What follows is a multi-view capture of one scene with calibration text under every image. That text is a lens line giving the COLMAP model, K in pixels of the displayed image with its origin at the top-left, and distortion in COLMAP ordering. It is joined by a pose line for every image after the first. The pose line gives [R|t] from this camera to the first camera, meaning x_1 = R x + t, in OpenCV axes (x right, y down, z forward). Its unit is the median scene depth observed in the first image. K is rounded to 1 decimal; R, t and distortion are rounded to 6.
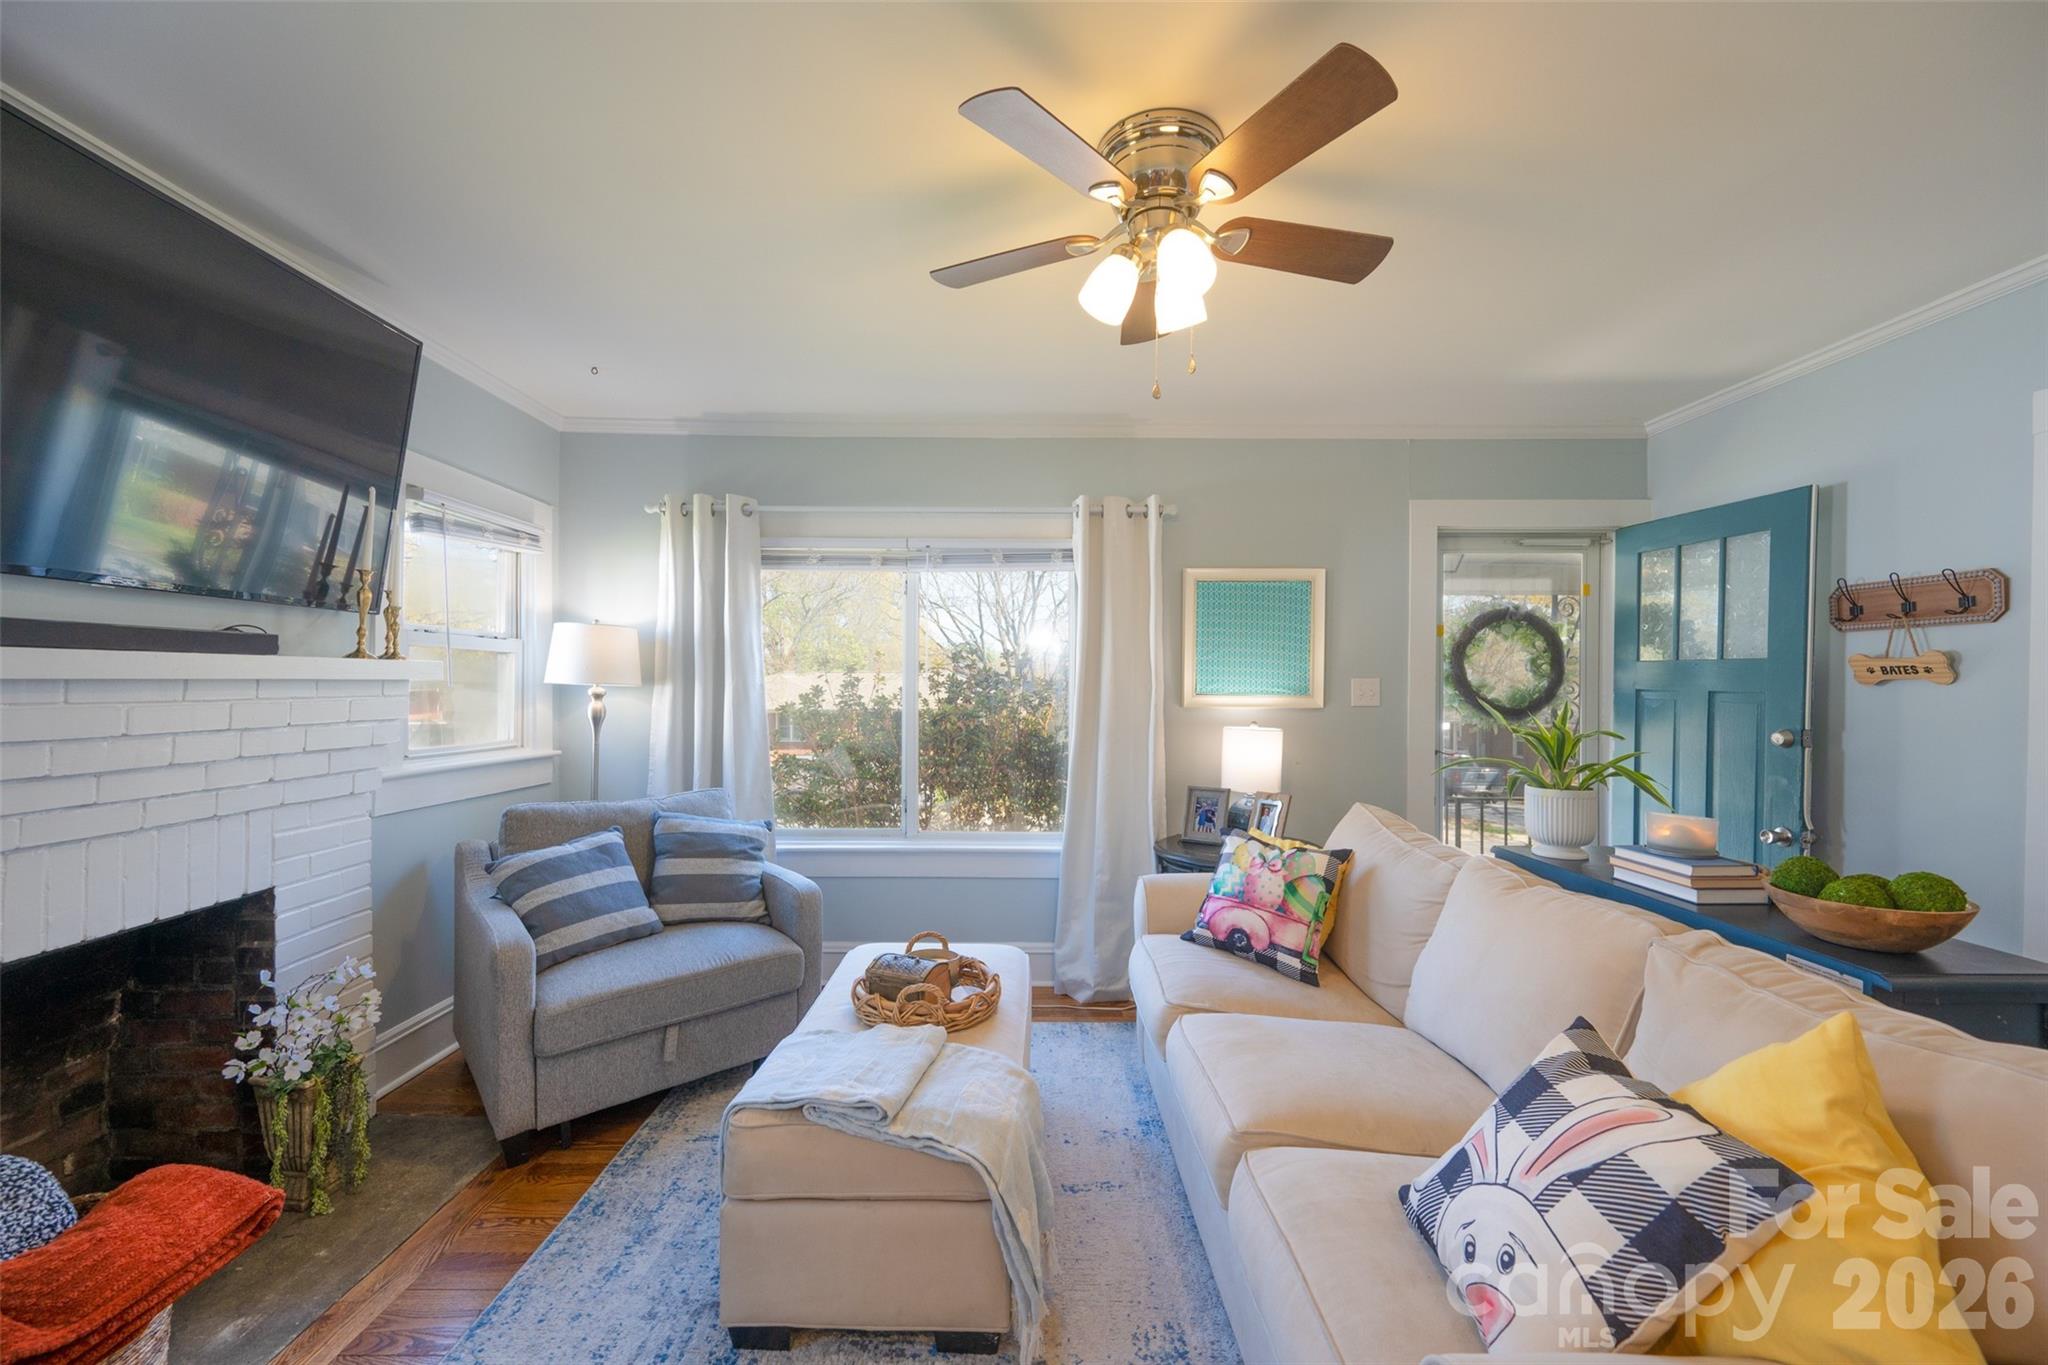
lens RADIAL K [[809.4, 0, 1030.2], [0, 809.4, 689.8], [0, 0, 1]] dist [0.001054, 0.000063]
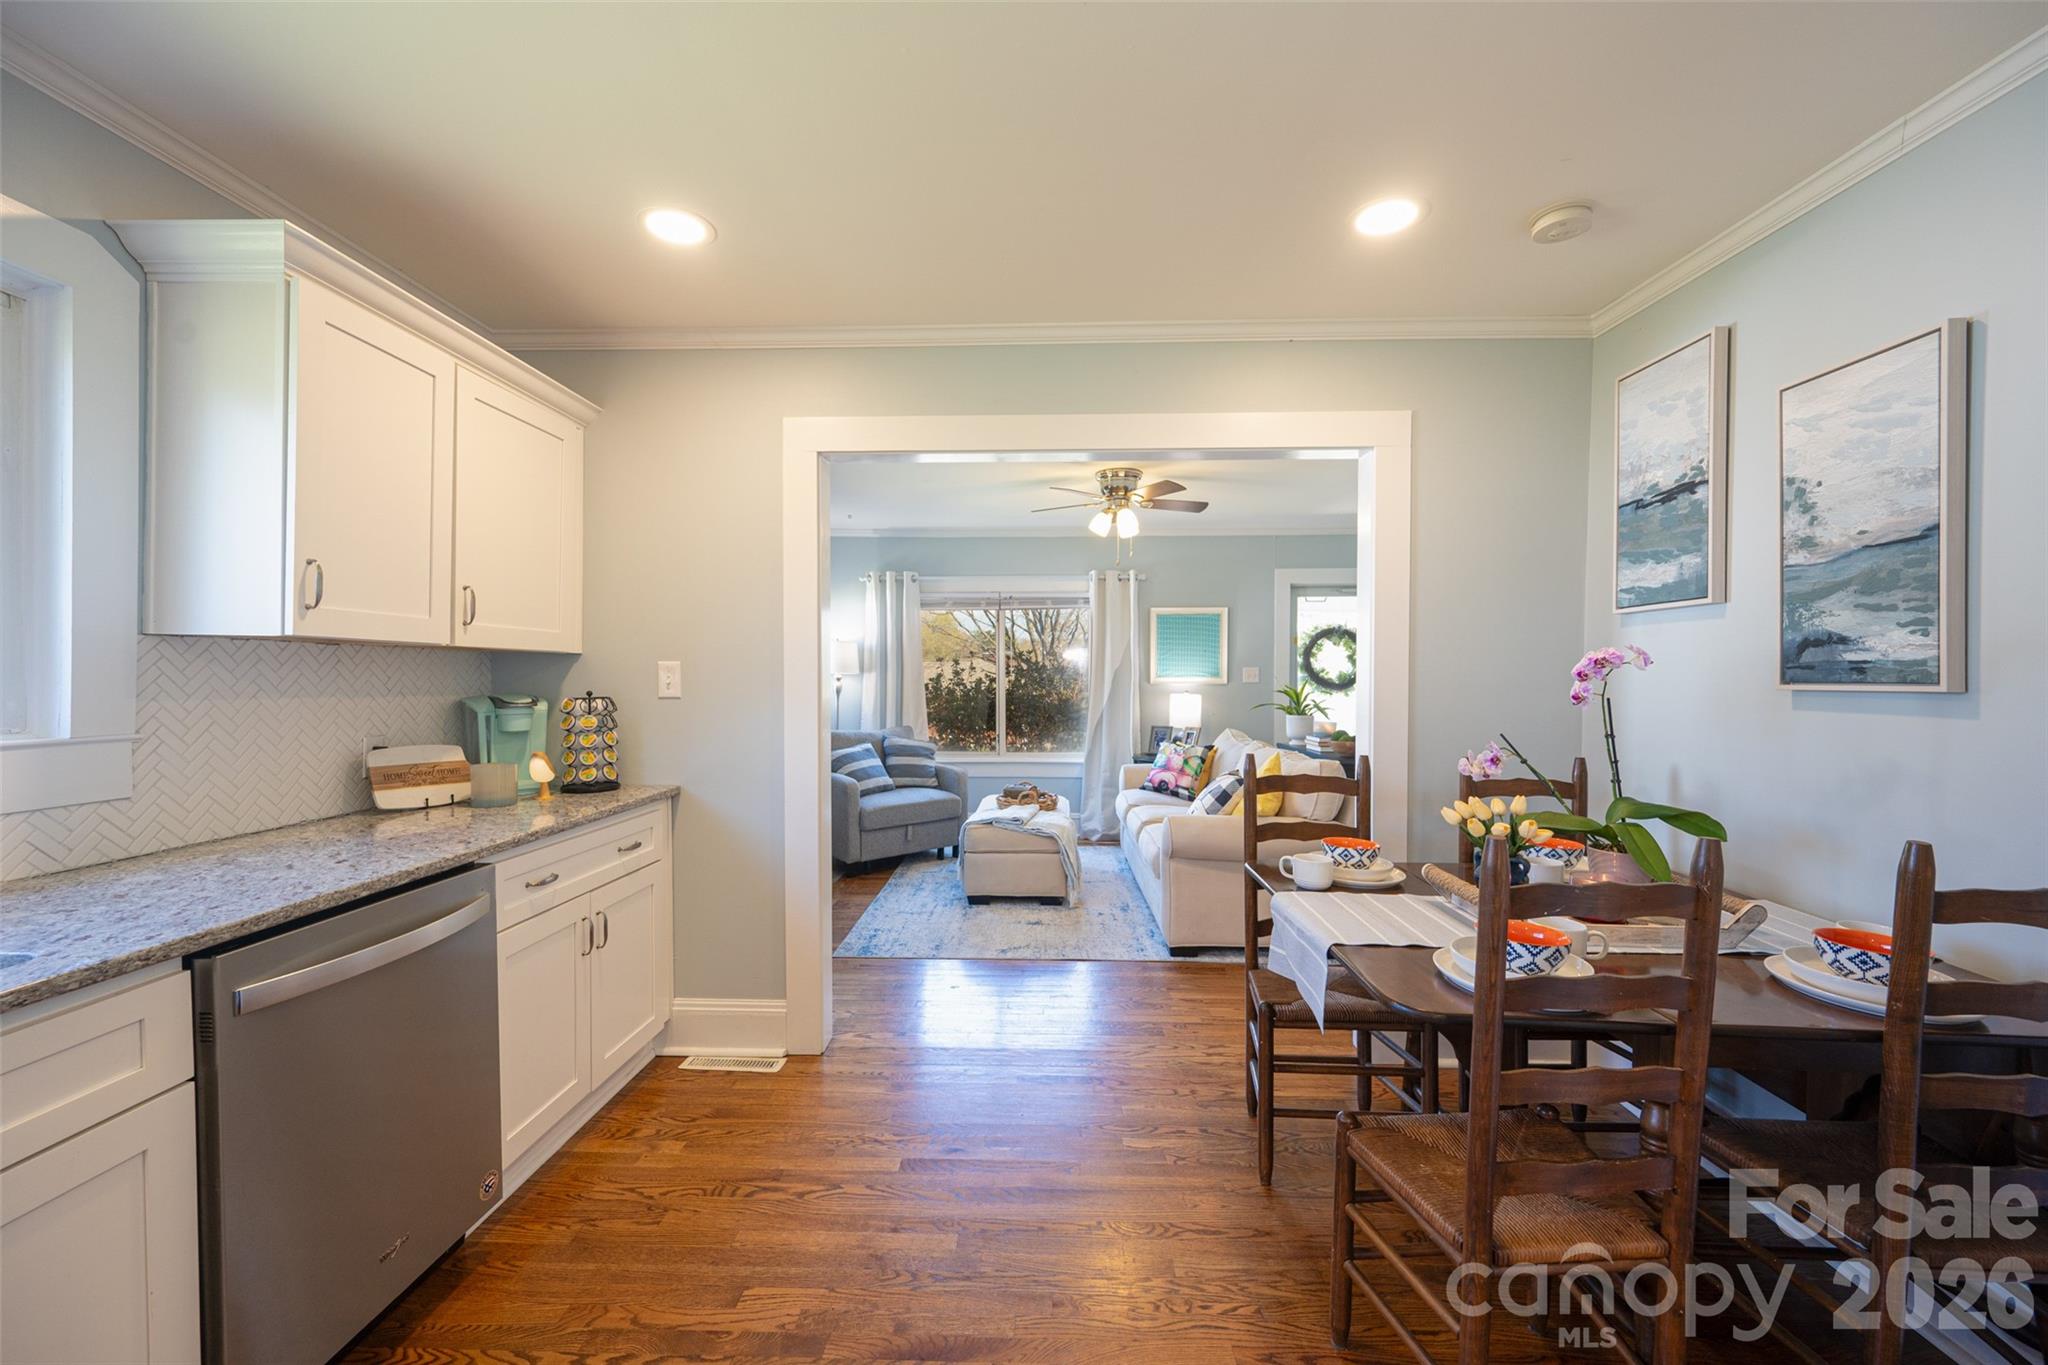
lens RADIAL K [[809.4, 0, 1014.5], [0, 809.4, 680.2], [0, 0, 1]] dist [0.001054, 0.000063]
pose [[0.998937, -0.004816, -0.045837, -0.040714], [0.005093, 0.999969, 0.005939, 0.001769], [0.045807, -0.006166, 0.998931, -1.038762]]
